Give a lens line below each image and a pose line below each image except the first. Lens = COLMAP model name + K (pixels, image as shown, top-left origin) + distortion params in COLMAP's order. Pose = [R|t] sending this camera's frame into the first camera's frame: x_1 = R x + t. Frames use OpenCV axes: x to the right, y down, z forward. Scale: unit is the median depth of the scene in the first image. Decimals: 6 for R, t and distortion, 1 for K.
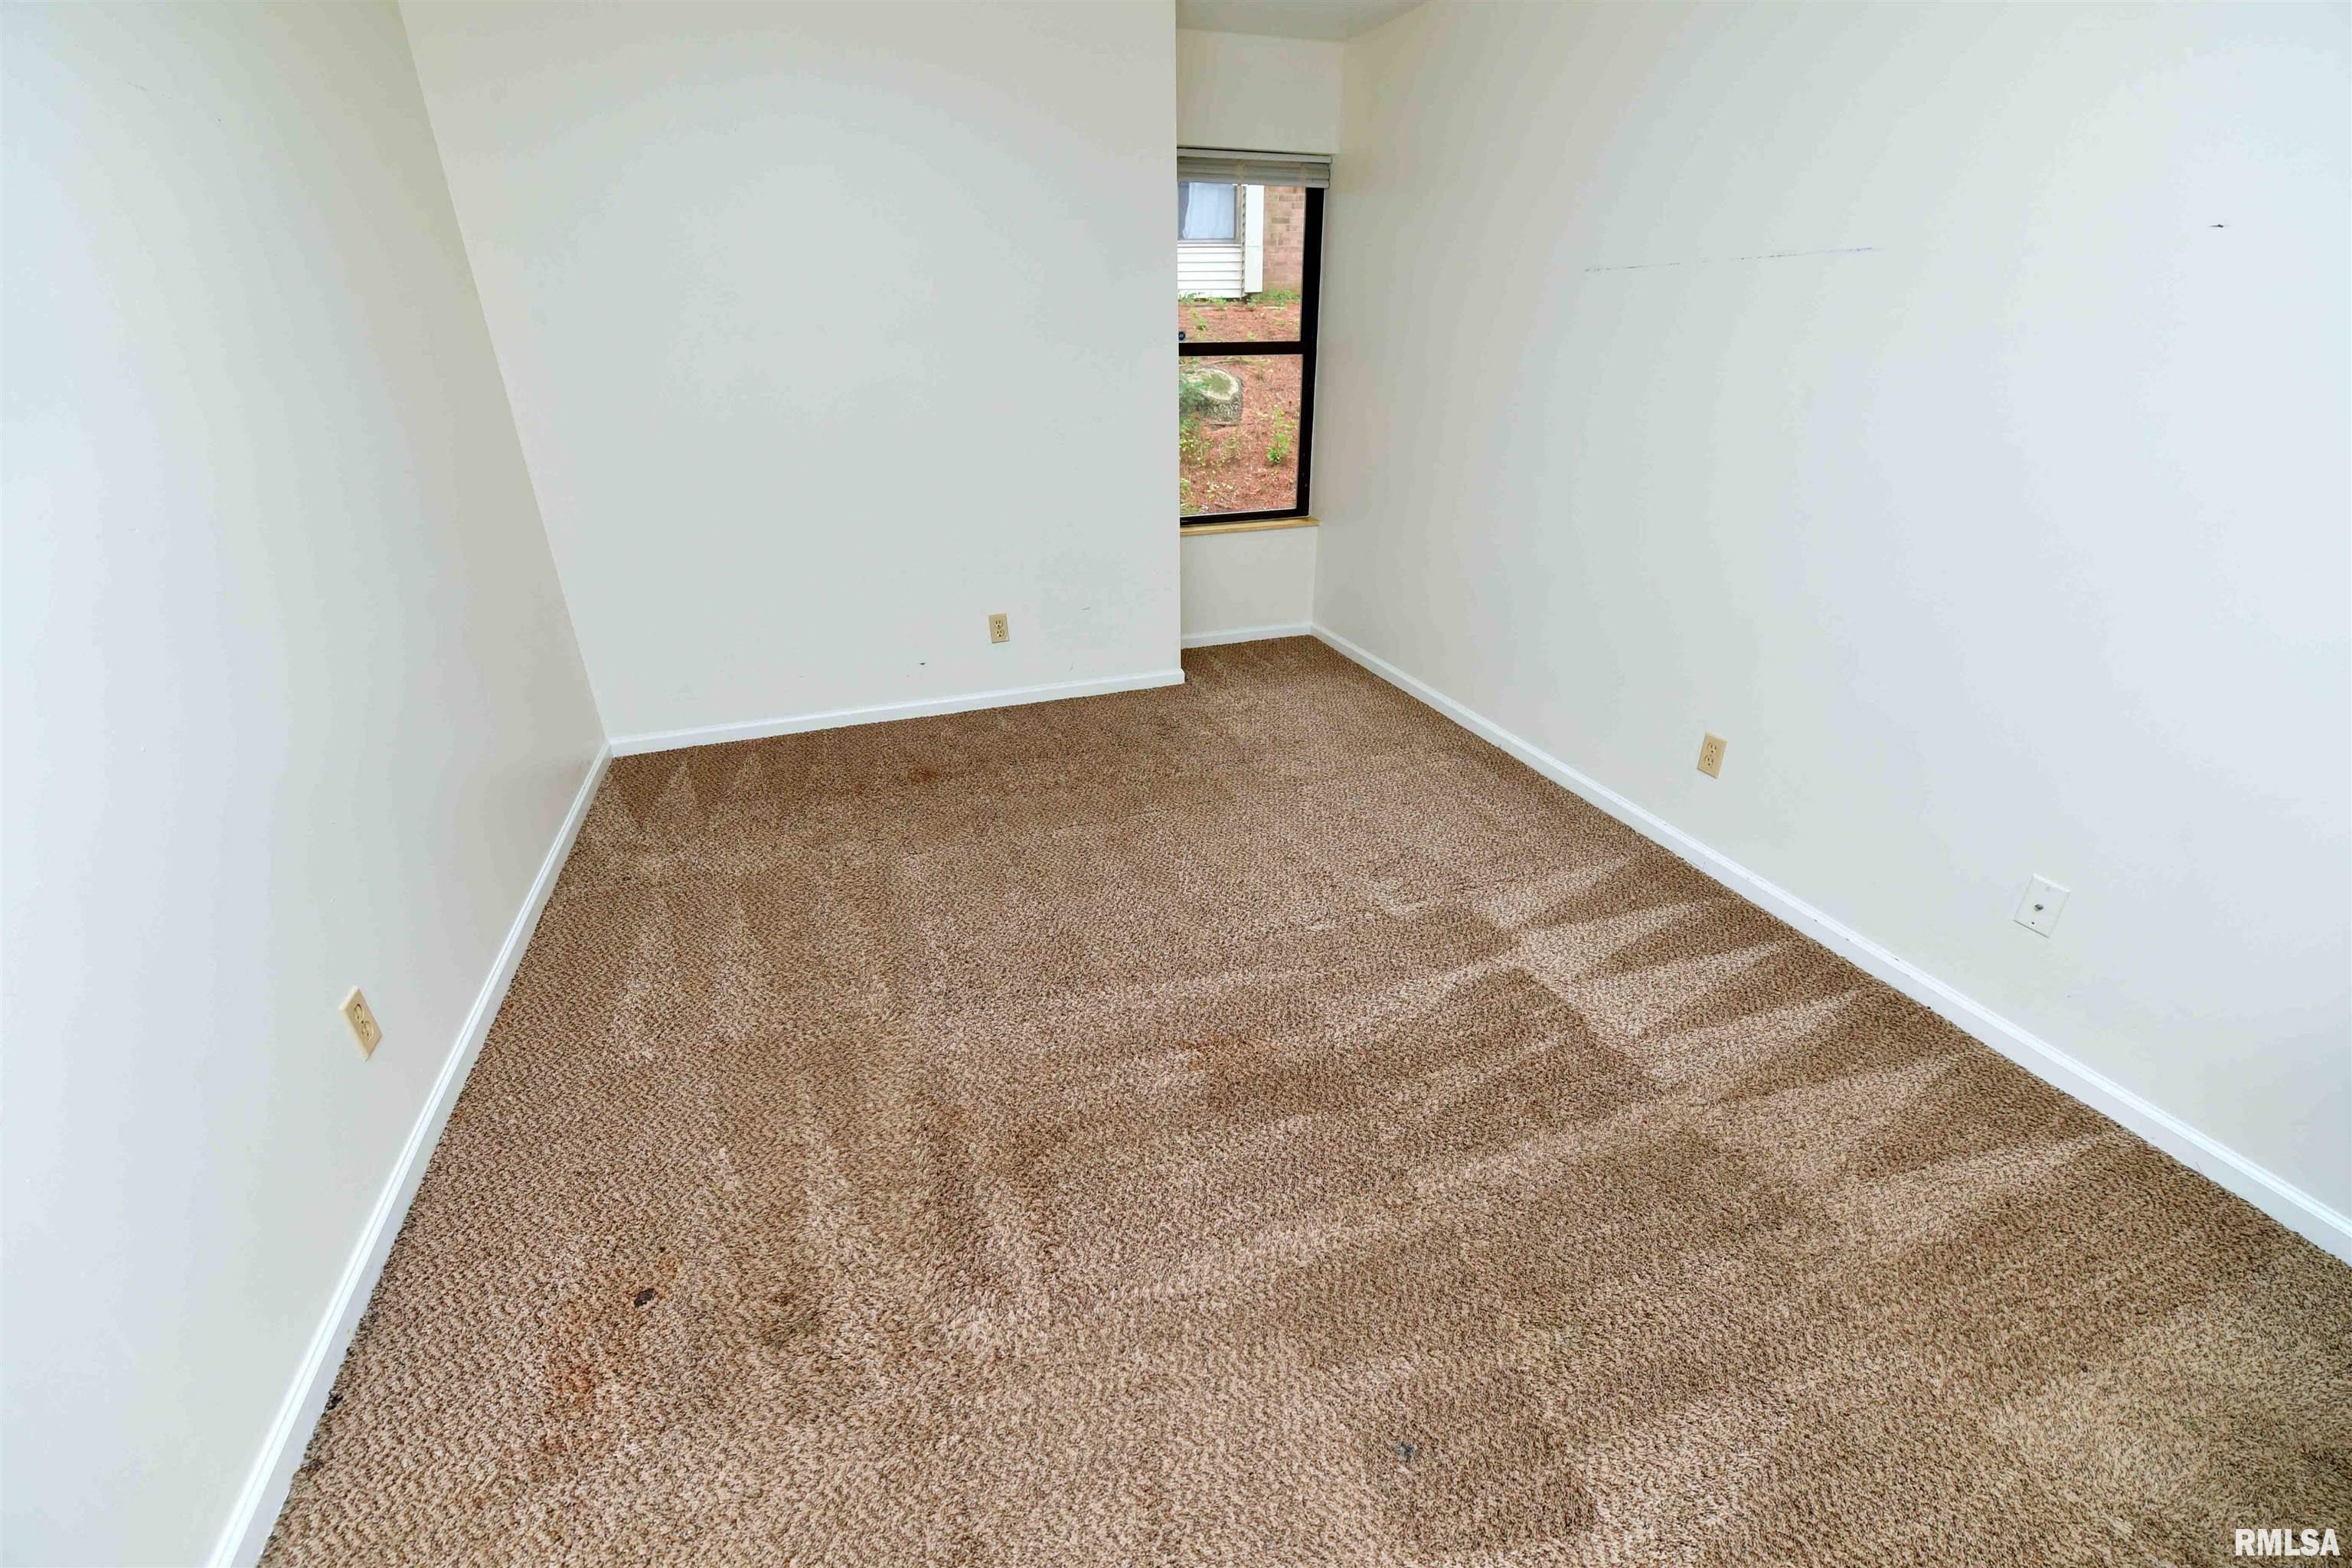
lens RADIAL K [[927.6, 0, 1175.8], [0, 927.6, 779.9], [0, 0, 1]] dist [-0.022255, 0.000137]
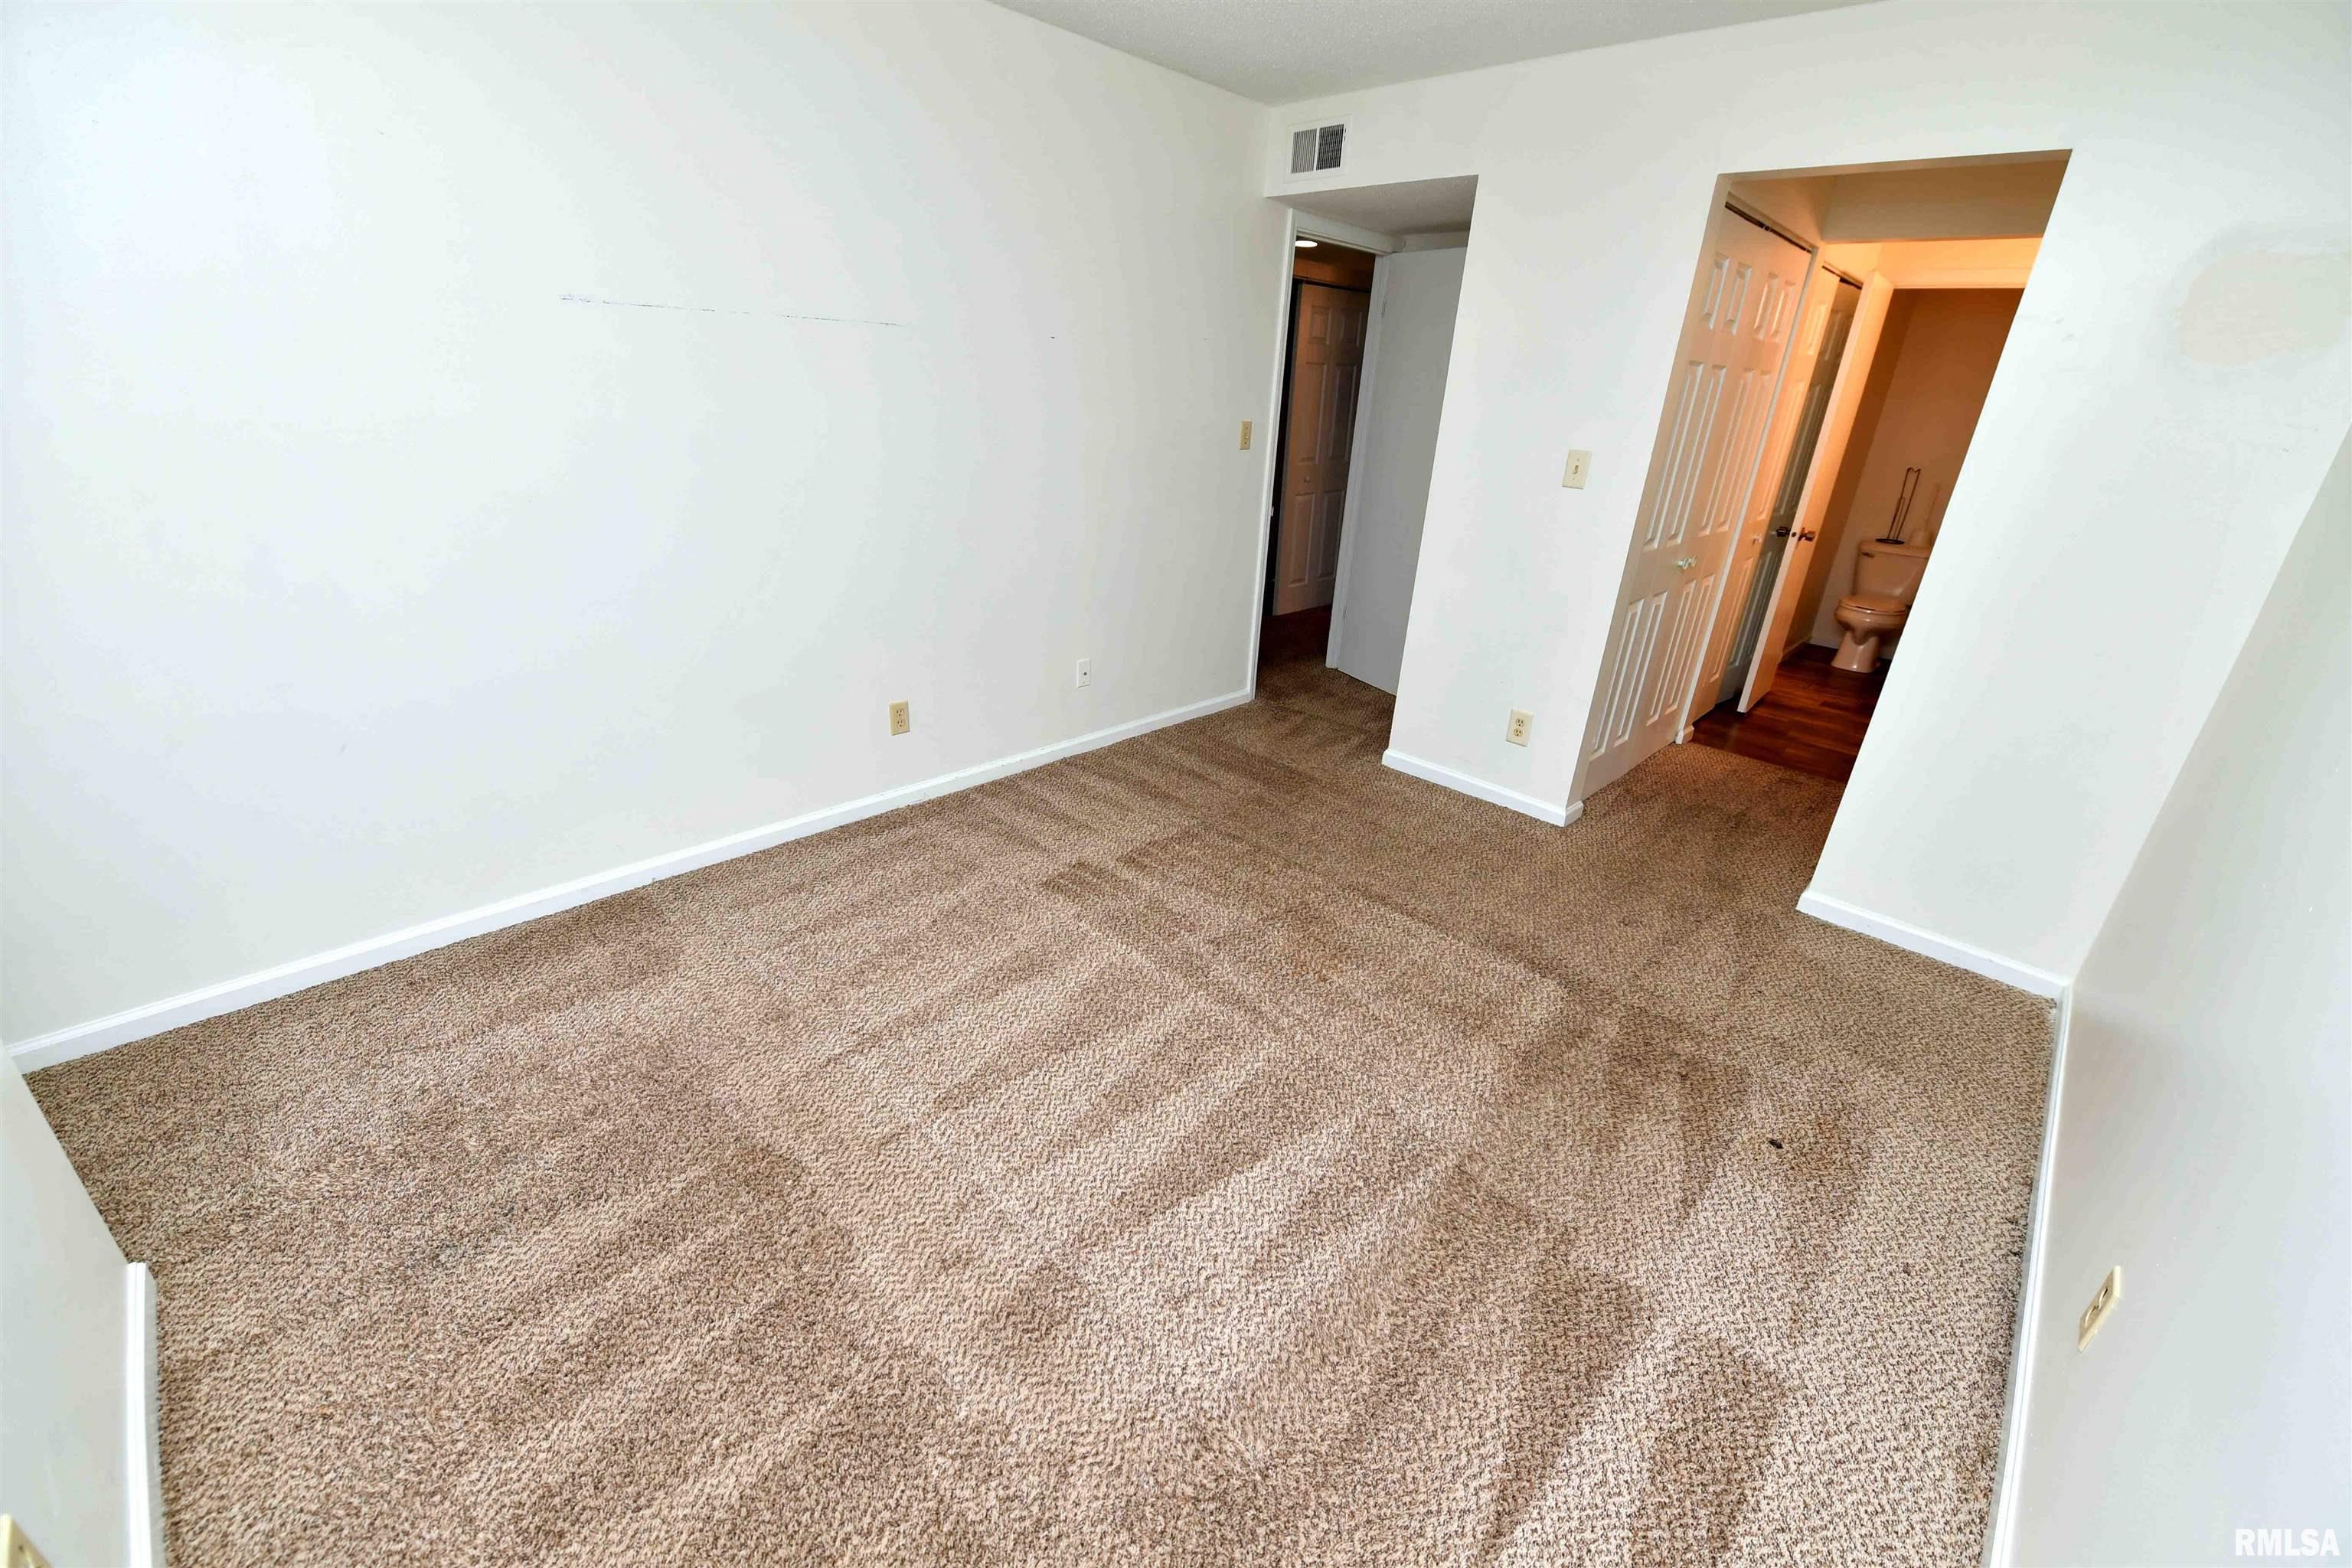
lens RADIAL K [[927.6, 0, 1175.8], [0, 927.6, 779.9], [0, 0, 1]] dist [-0.022255, 0.000137]
pose [[-0.427446, -0.375437, 0.822397, -0.727492], [0.354410, 0.767282, 0.534483, -0.569826], [-0.831675, 0.519928, -0.194913, 1.115935]]
